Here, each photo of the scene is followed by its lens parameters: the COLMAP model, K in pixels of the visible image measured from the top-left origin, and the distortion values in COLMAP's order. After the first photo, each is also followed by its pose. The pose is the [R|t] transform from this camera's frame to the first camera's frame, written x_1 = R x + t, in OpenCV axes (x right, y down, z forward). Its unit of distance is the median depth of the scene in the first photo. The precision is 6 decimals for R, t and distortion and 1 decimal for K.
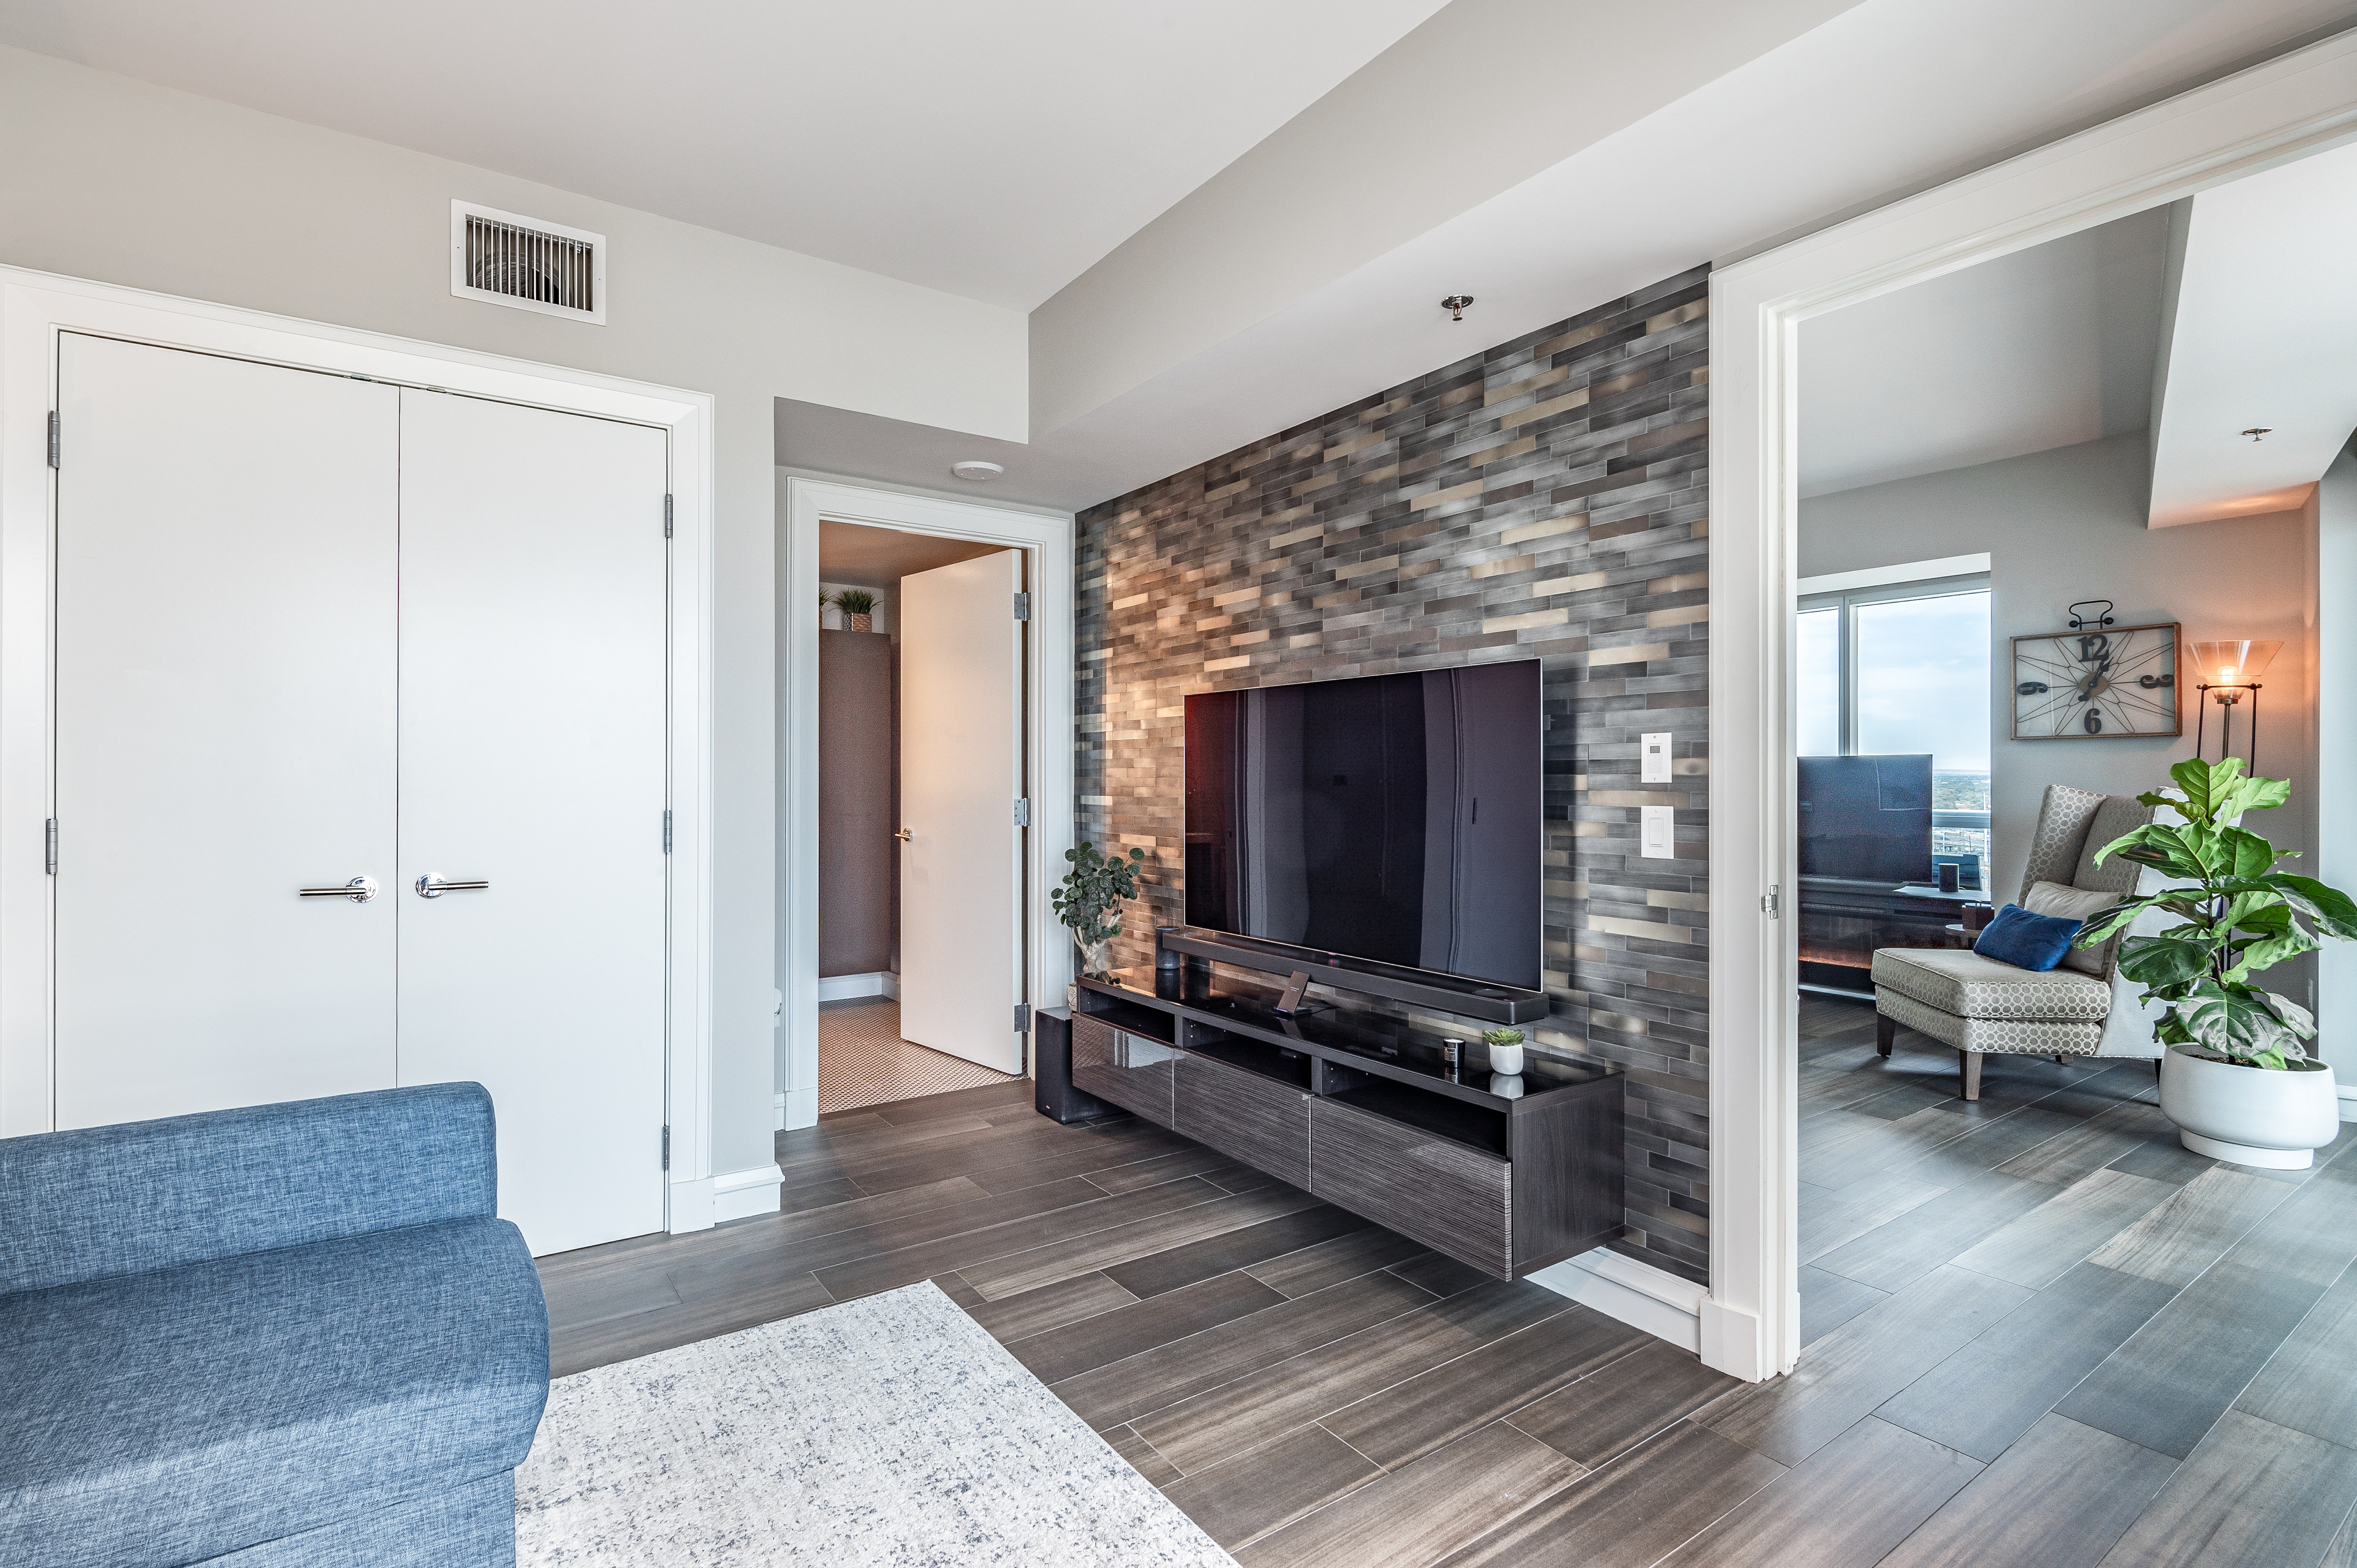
lens RADIAL K [[1090.2, 0, 1178.5], [0, 1090.2, 784.0], [0, 0, 1]] dist [-0.008706, -0.001007]
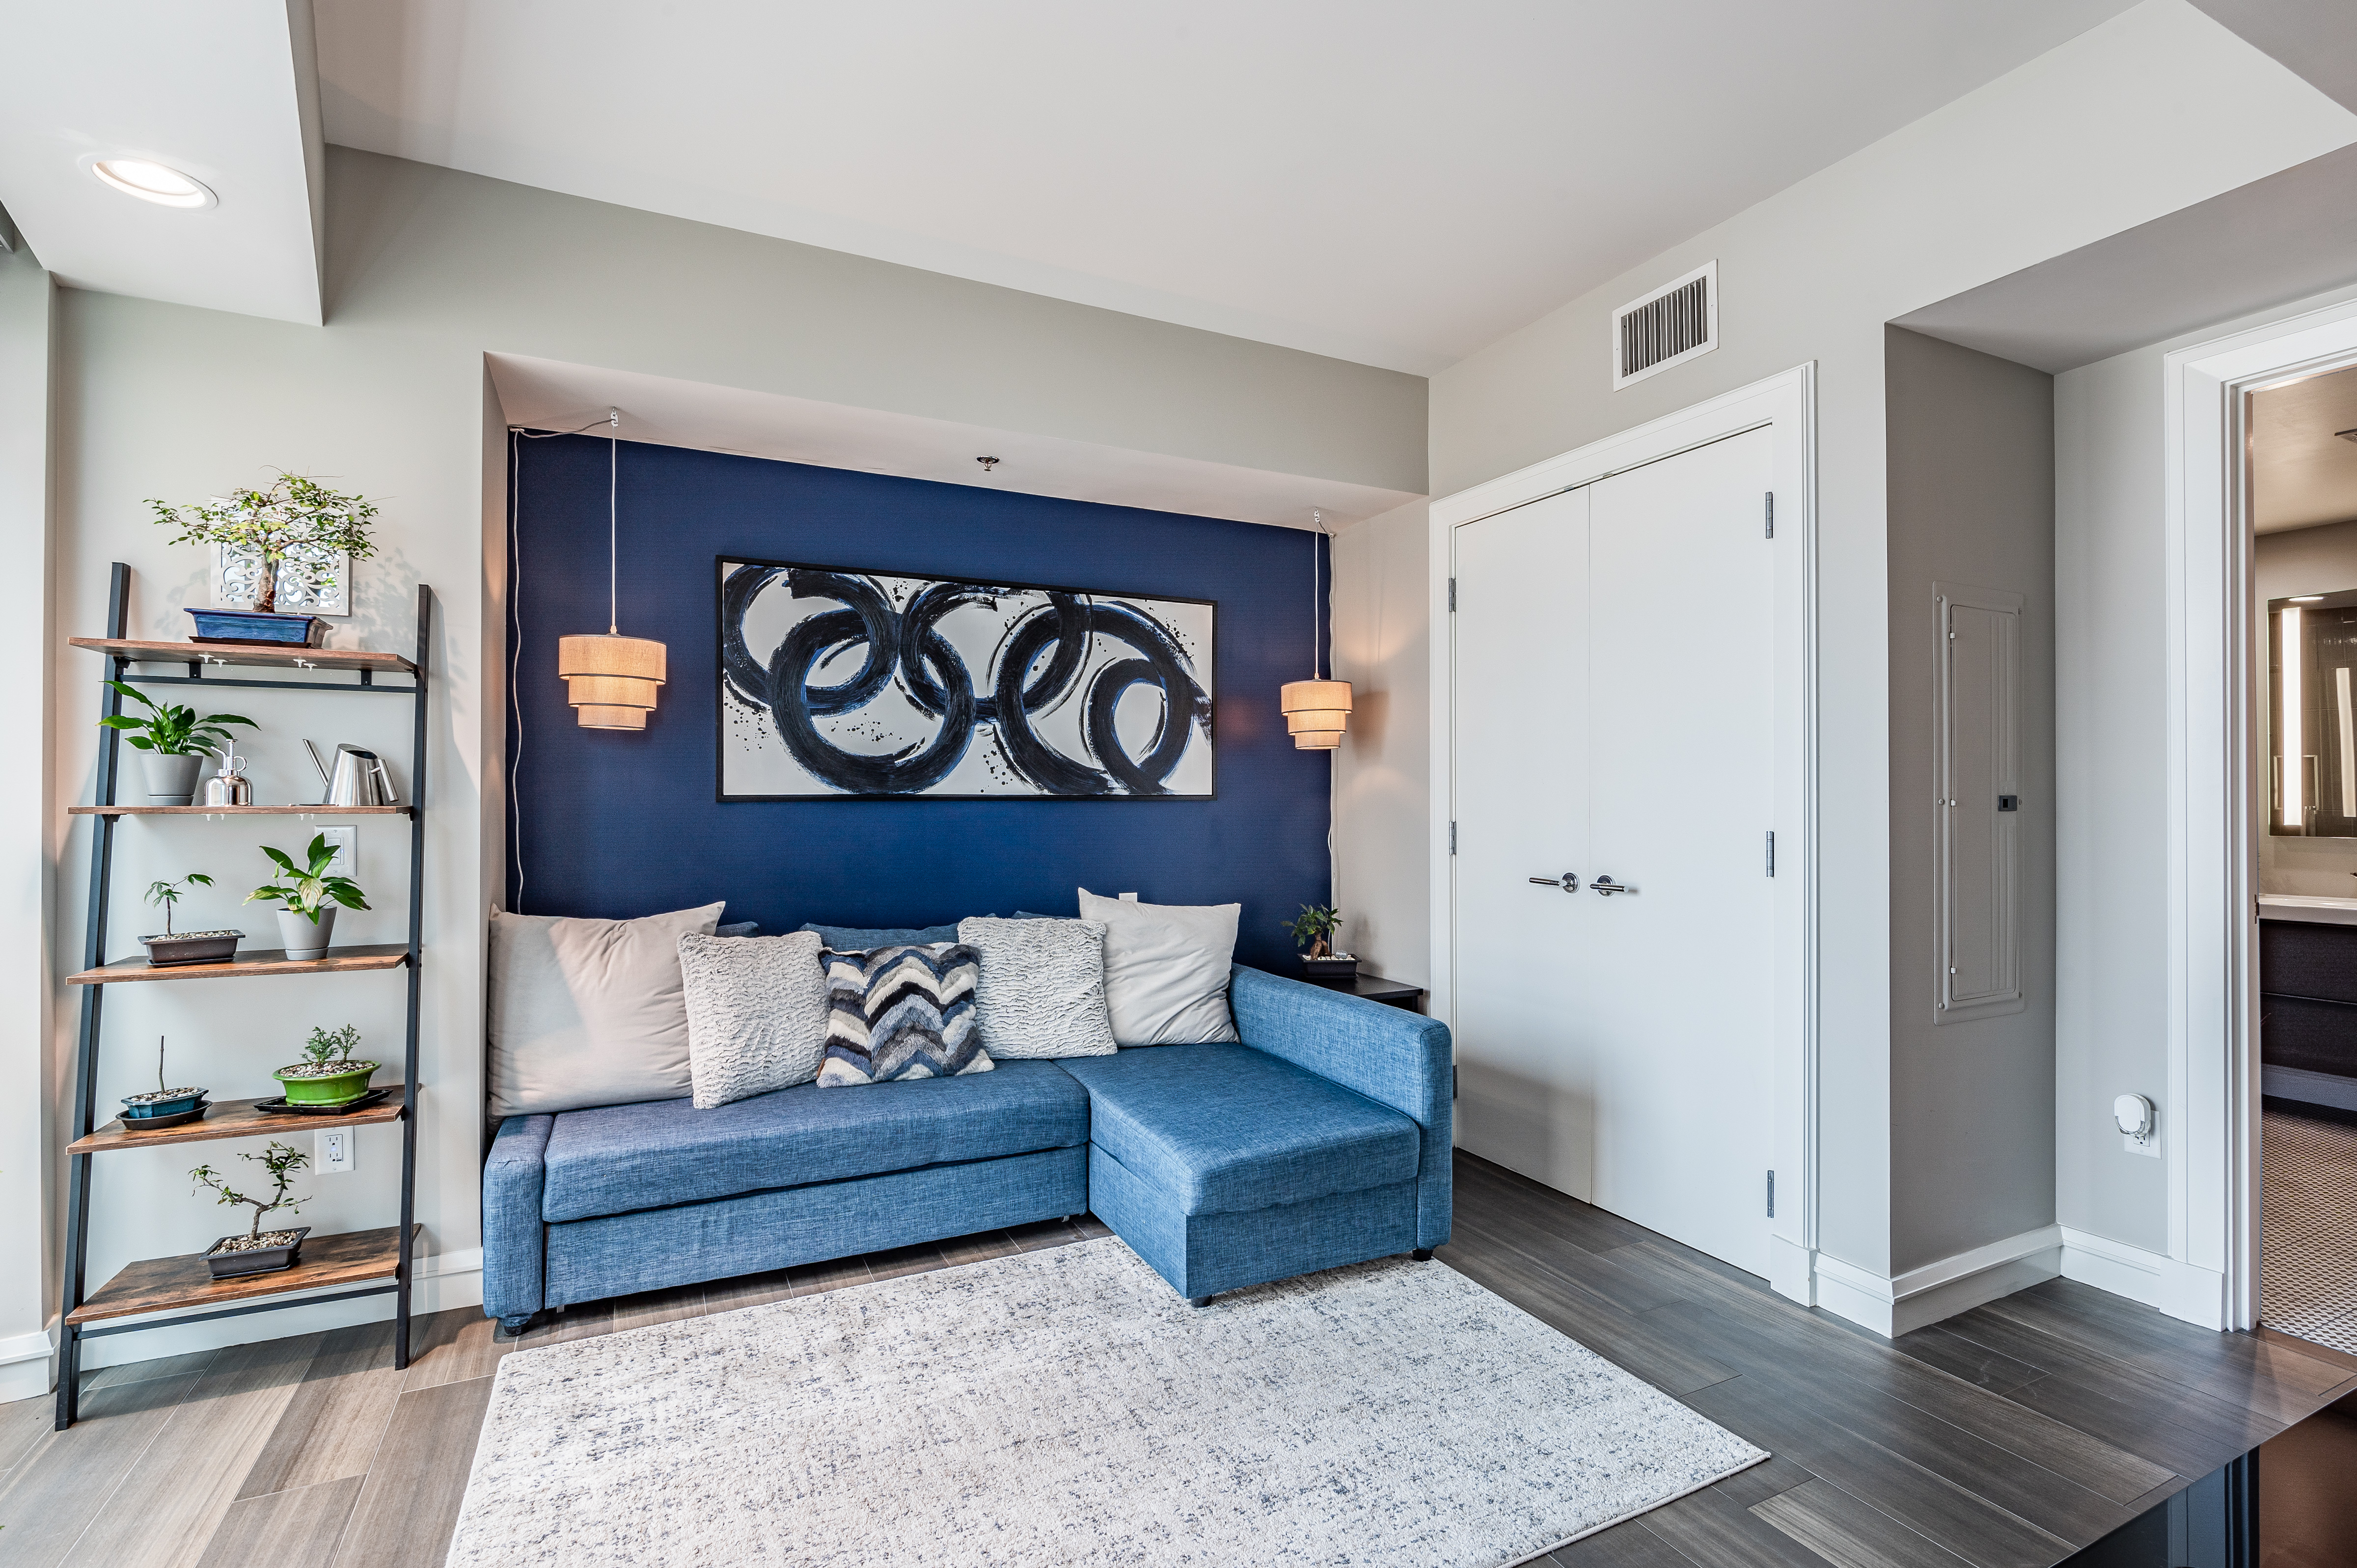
lens RADIAL K [[1129.4, 0, 1178.5], [0, 1129.4, 784.0], [0, 0, 1]] dist [0.001047, 0.000084]
pose [[-0.152393, -0.008987, -0.988279, 0.644118], [-0.003559, 0.999957, -0.008545, -0.005945], [0.988314, 0.002215, -0.152418, 0.735315]]
